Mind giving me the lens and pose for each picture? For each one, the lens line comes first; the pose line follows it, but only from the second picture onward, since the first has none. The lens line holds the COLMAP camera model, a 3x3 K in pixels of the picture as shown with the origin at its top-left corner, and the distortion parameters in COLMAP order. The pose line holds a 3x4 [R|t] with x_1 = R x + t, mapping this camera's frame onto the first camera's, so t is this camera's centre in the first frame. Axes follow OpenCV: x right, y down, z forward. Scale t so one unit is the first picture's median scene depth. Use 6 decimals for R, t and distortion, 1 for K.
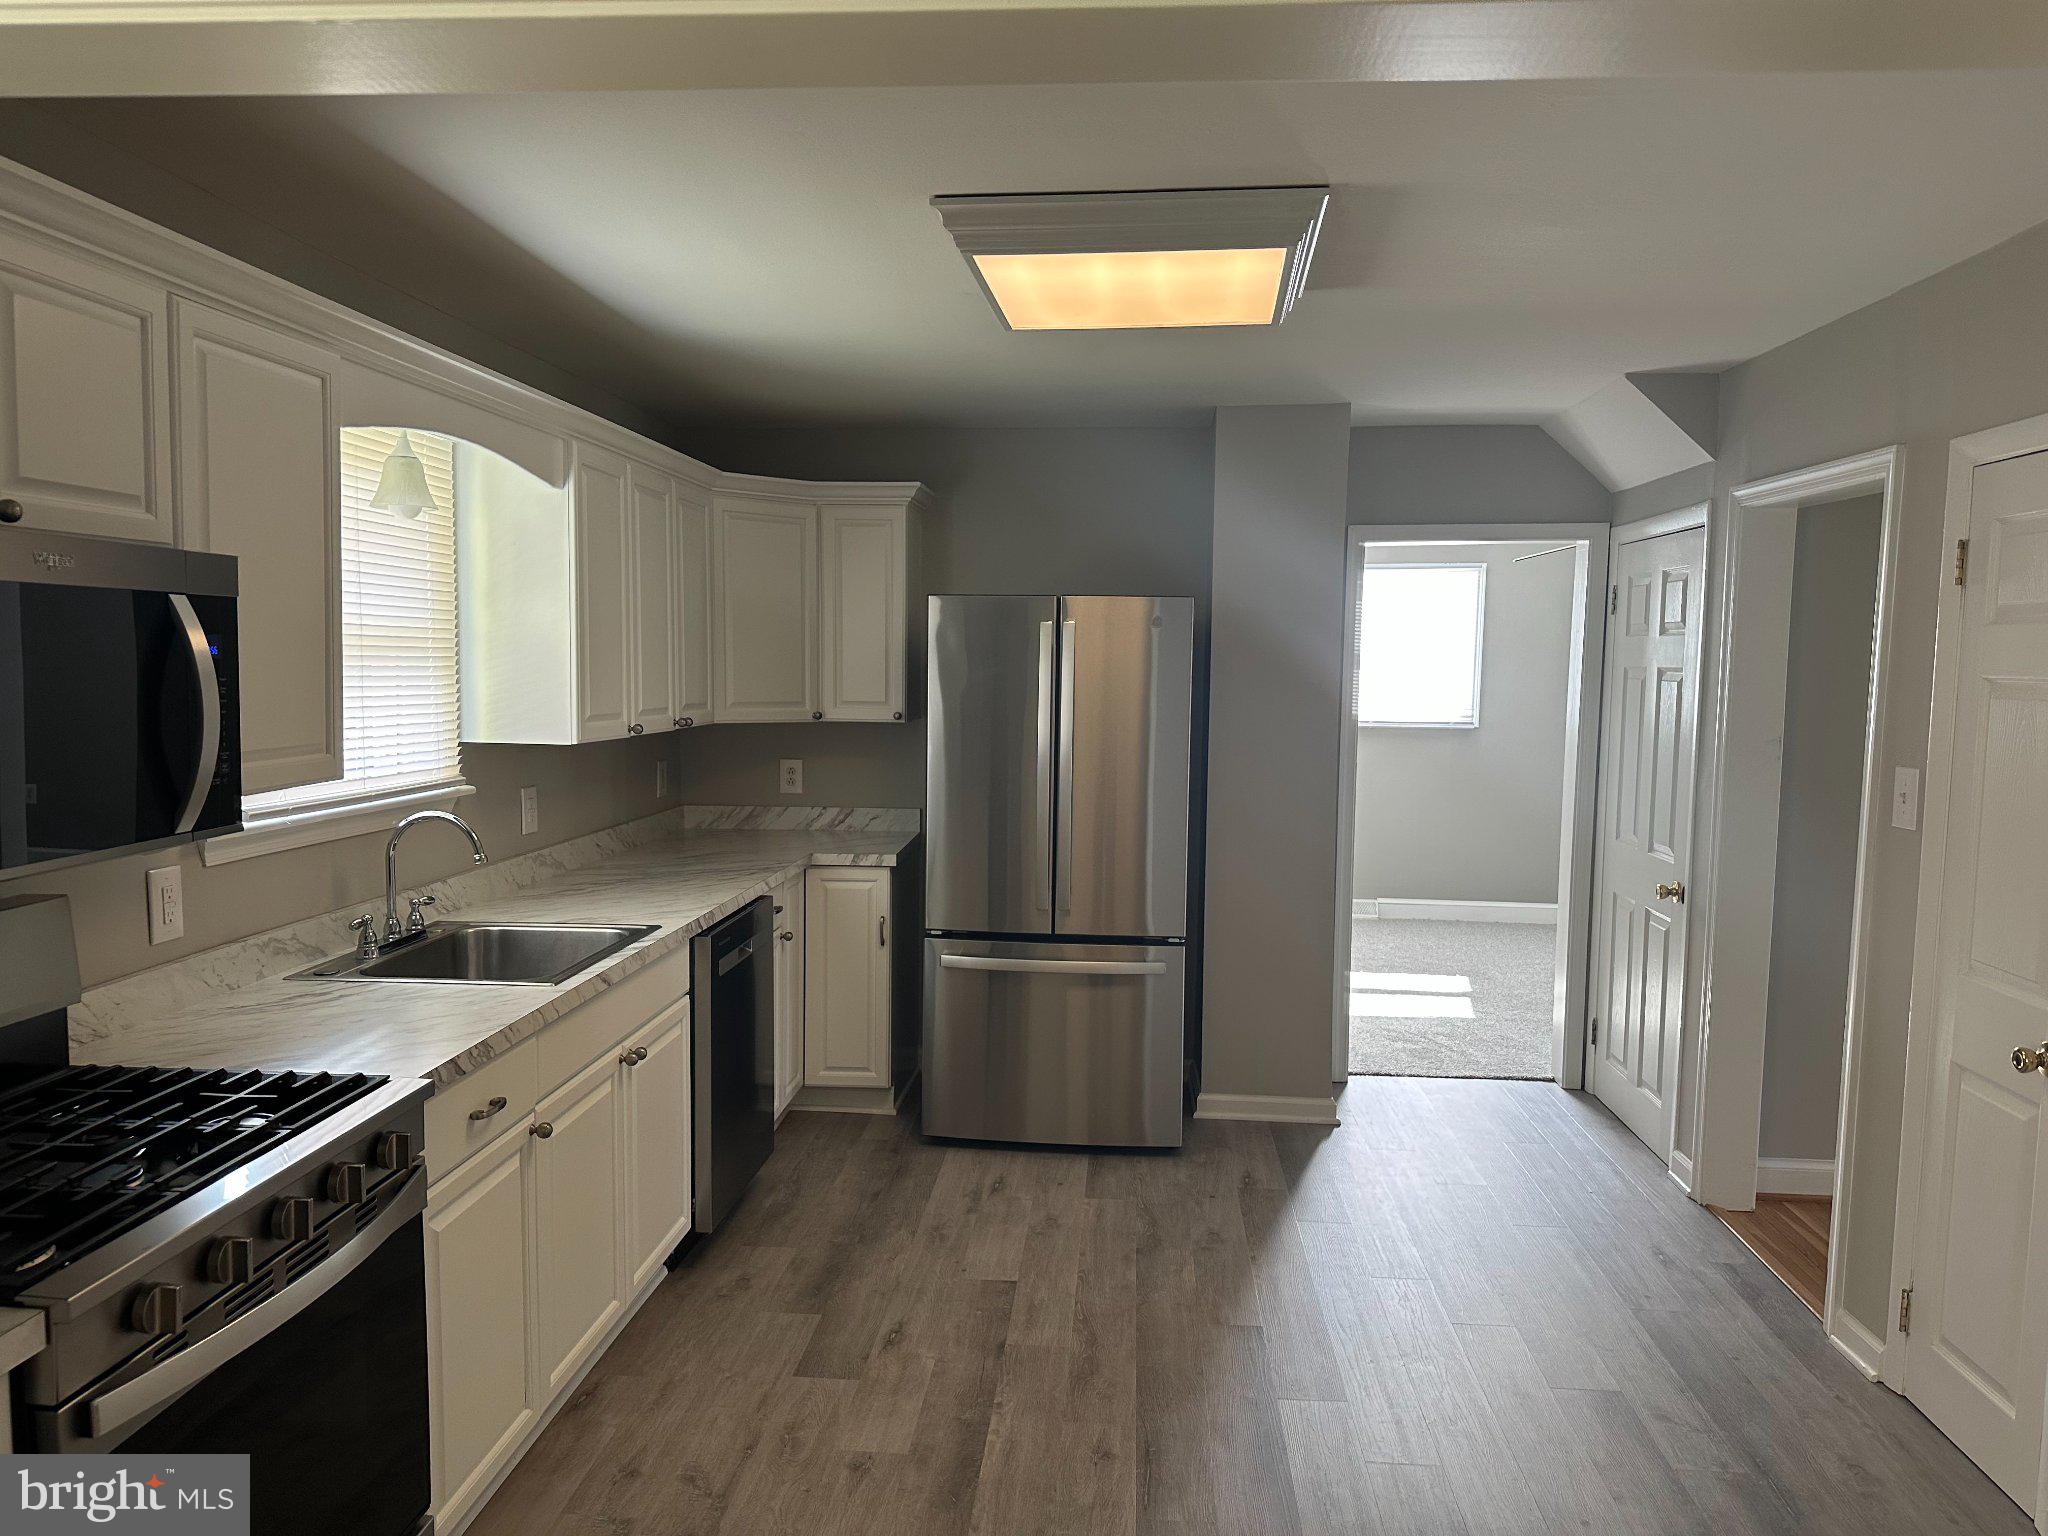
lens RADIAL K [[1448.3, 0, 1024.0], [0, 1448.3, 779.9], [0, 0, 1]] dist [0.056201, -0.066267]
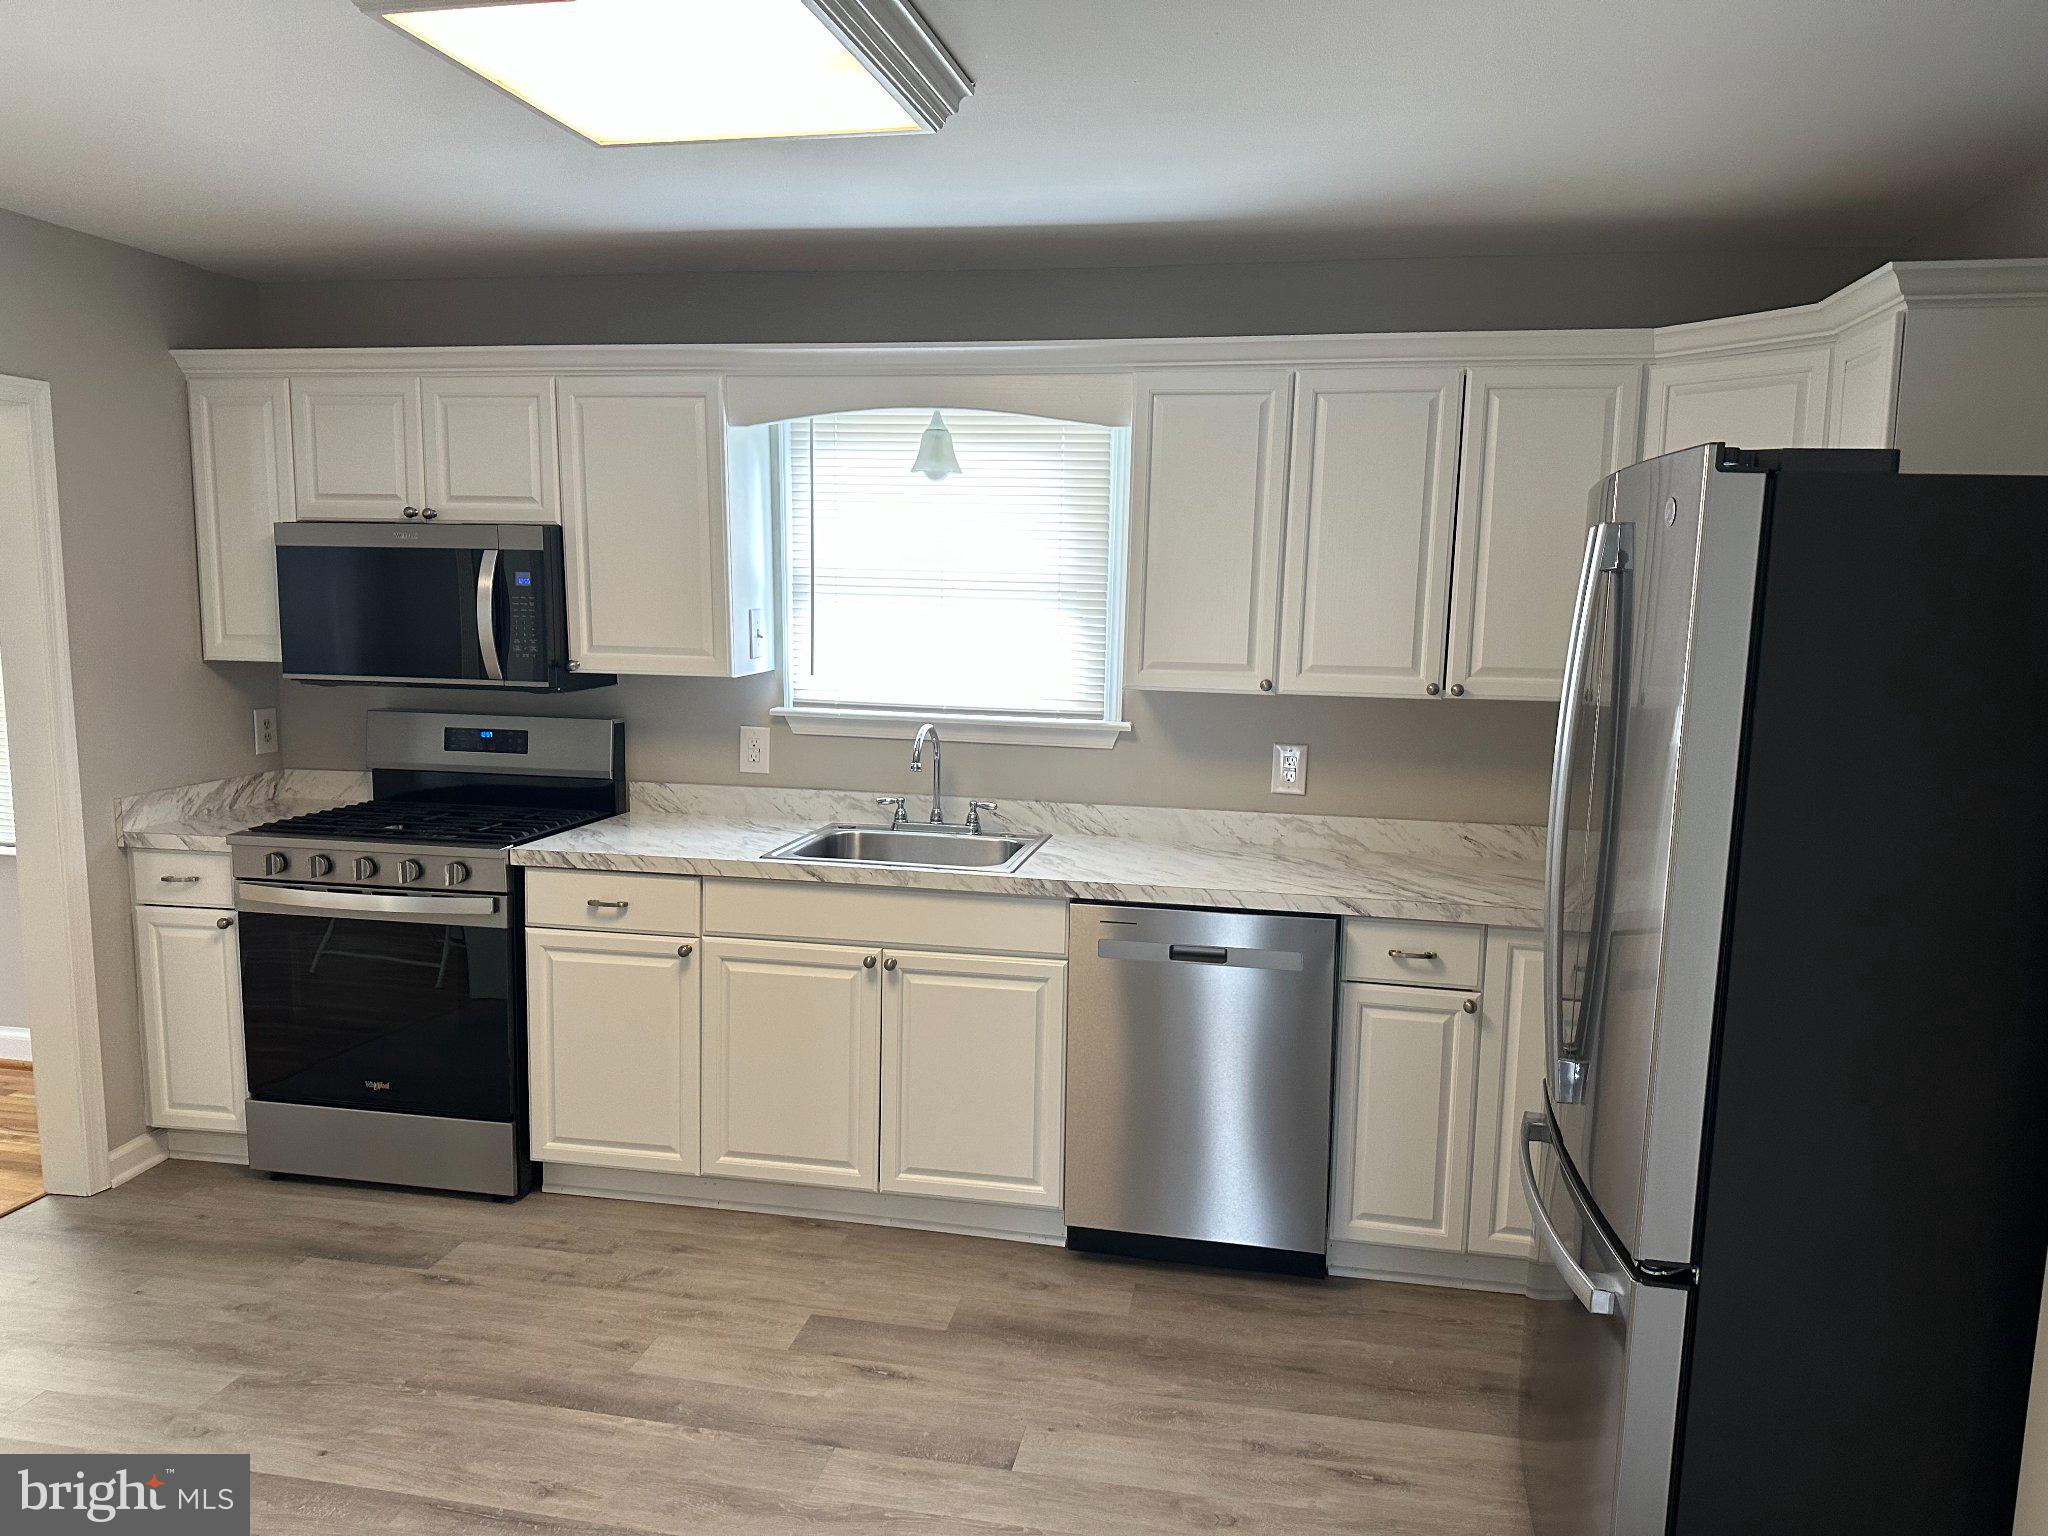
lens RADIAL K [[1448.3, 0, 1004.9], [0, 1448.3, 758.9], [0, 0, 1]] dist [0.056201, -0.066267]
pose [[-0.121535, 0.101474, -0.987387, 0.671571], [-0.104031, 0.987980, 0.114340, -0.081355], [0.987121, 0.116615, -0.109517, 1.044075]]
